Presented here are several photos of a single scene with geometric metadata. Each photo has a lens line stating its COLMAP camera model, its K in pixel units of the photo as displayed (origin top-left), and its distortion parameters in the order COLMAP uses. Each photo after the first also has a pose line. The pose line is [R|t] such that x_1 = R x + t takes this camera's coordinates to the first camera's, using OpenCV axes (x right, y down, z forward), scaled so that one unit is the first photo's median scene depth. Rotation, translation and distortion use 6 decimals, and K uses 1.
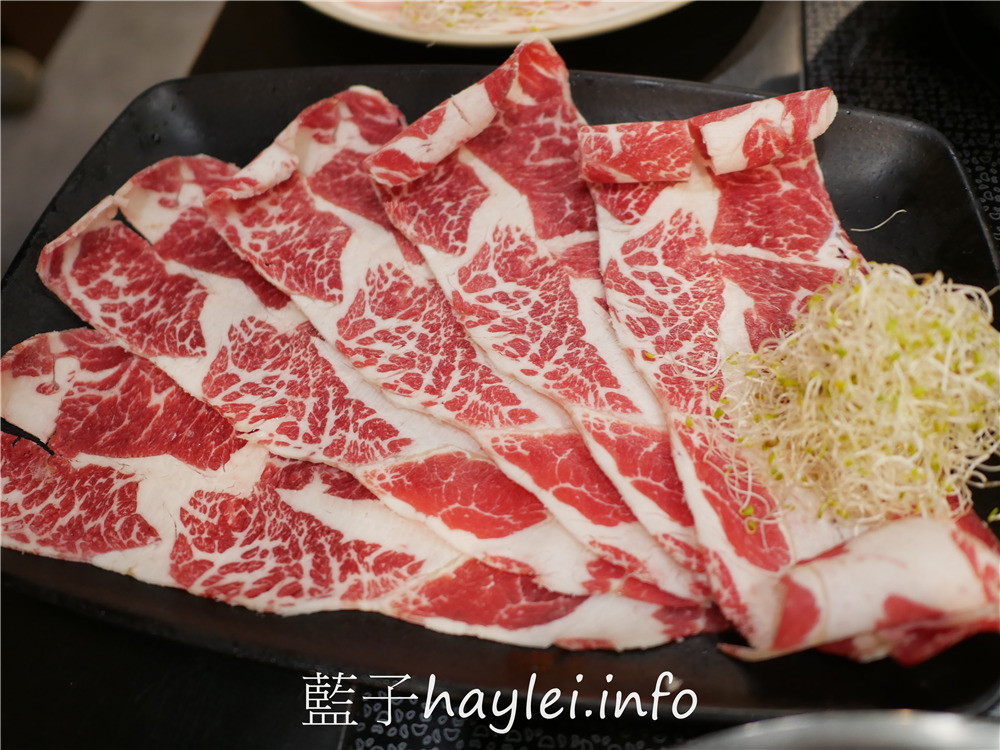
lens RADIAL K [[858.6, 0, 504.2], [0, 858.6, 372.8], [0, 0, 1]] dist [-0.043195, 0.040658]
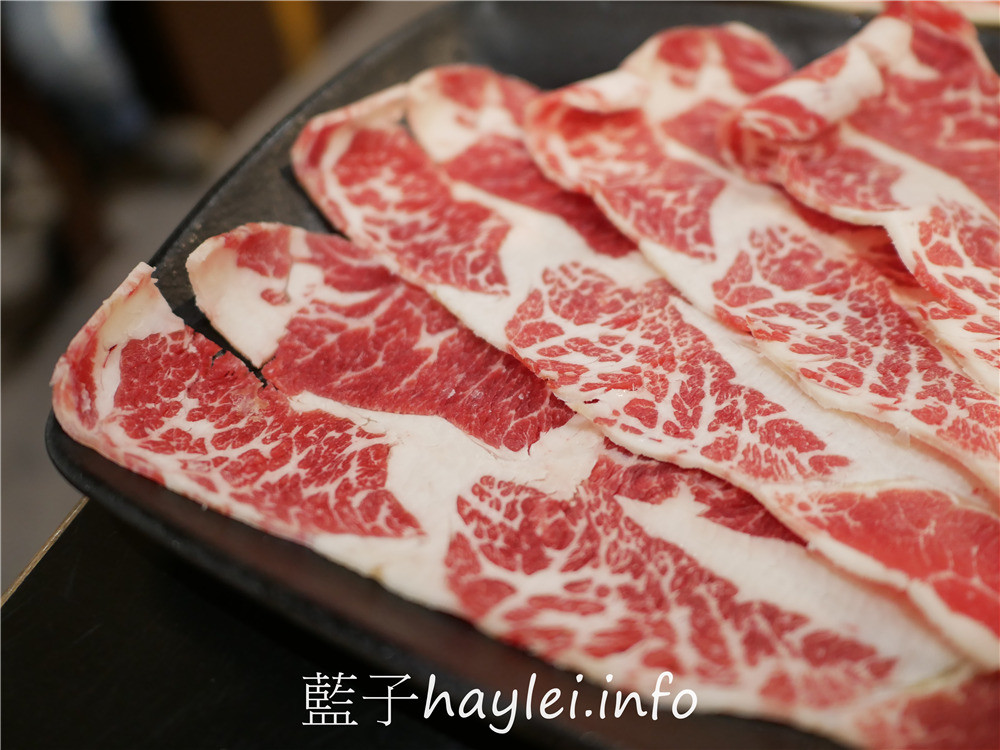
lens RADIAL K [[858.6, 0, 499.8], [0, 858.6, 375.5], [0, 0, 1]] dist [-0.043195, 0.040658]
pose [[0.978031, 0.181015, -0.103383, -0.289611], [-0.198048, 0.961632, -0.189843, 0.178920], [0.065052, 0.206147, 0.976356, 0.369917]]
